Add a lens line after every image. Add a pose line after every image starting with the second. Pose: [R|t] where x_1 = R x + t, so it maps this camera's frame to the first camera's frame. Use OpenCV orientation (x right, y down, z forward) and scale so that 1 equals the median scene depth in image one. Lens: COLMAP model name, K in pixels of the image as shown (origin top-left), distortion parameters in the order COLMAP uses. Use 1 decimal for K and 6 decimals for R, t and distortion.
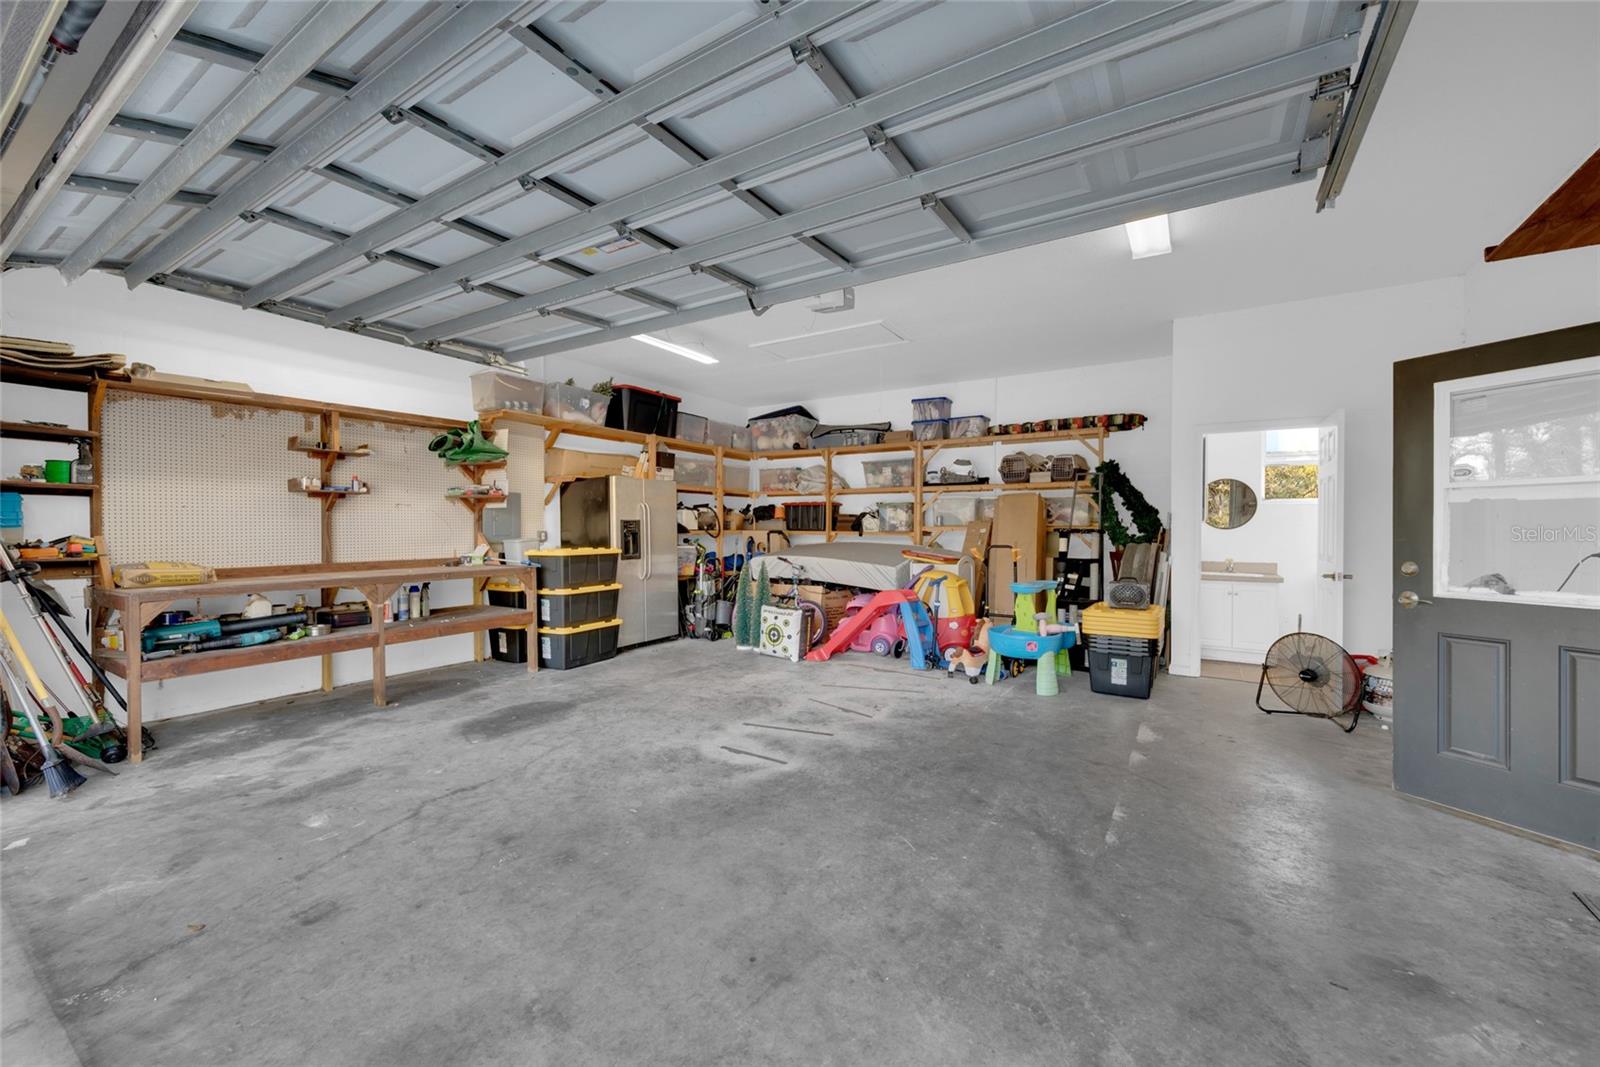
lens RADIAL K [[630.4, 0, 801.7], [0, 630.4, 531.2], [0, 0, 1]] dist [-0.000691, 0.000160]
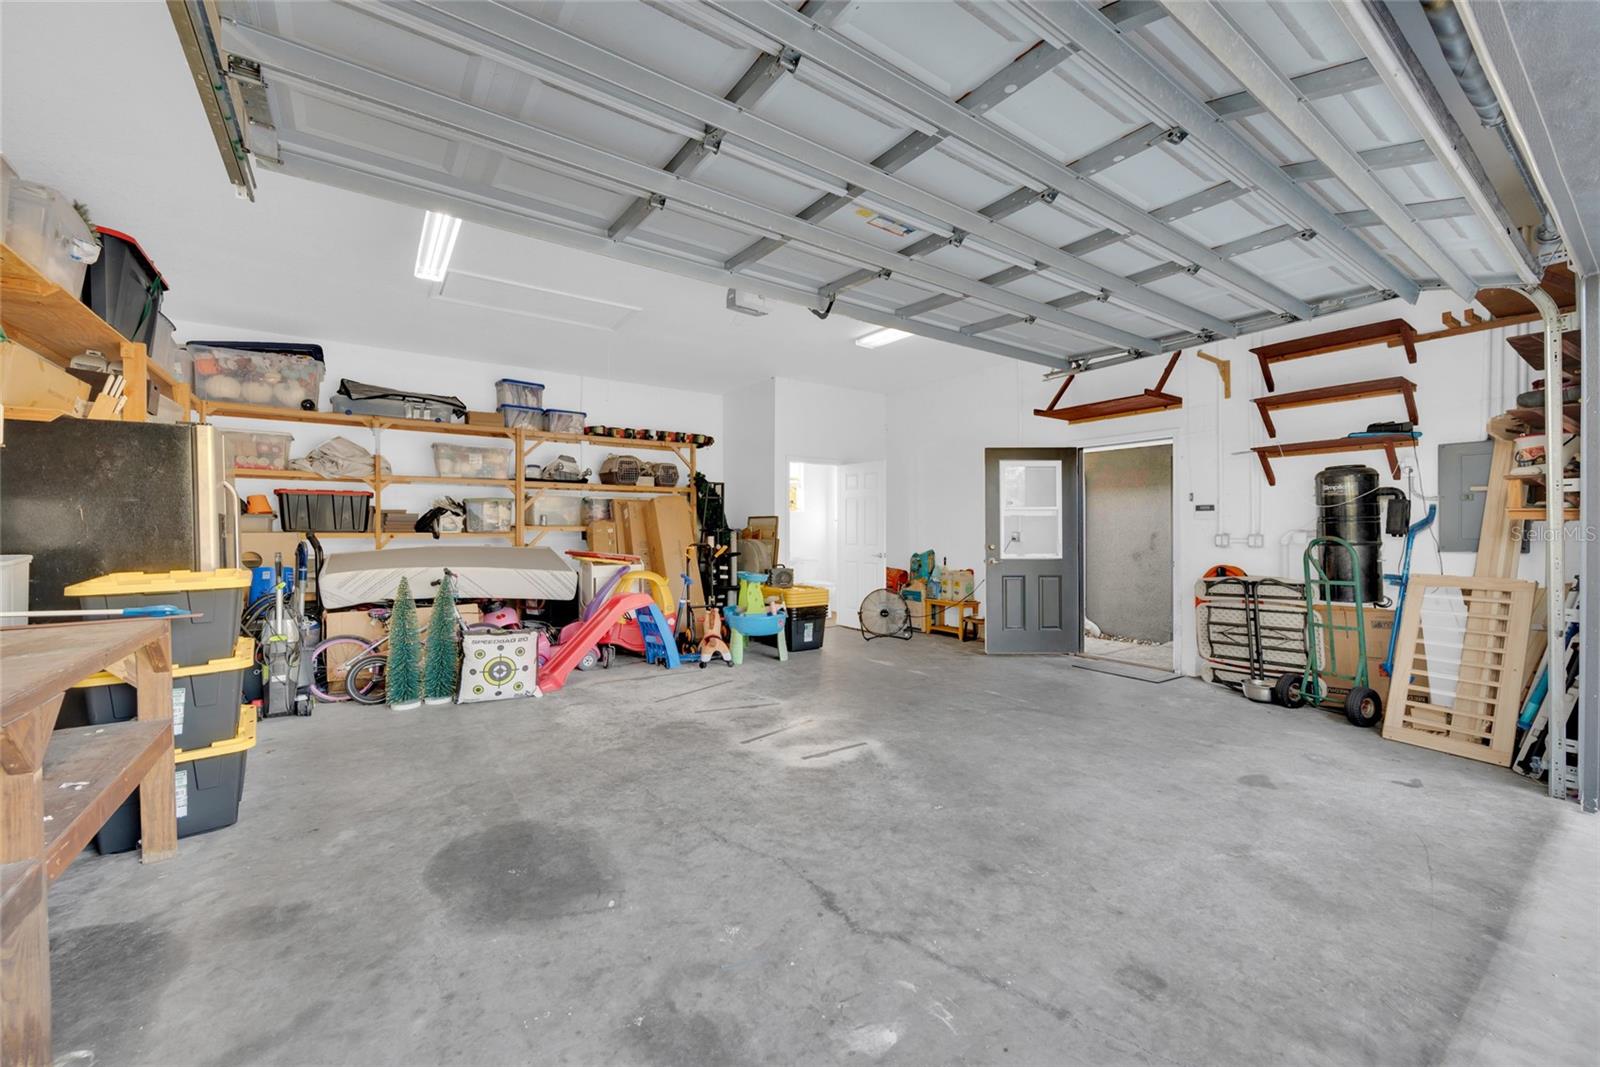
lens RADIAL K [[630.4, 0, 801.5], [0, 630.4, 533.3], [0, 0, 1]] dist [-0.000691, 0.000160]
pose [[0.380048, -0.010031, 0.924913, -0.932455], [0.005462, 0.999948, 0.008600, -0.006108], [-0.924951, 0.001783, 0.380083, 0.592815]]
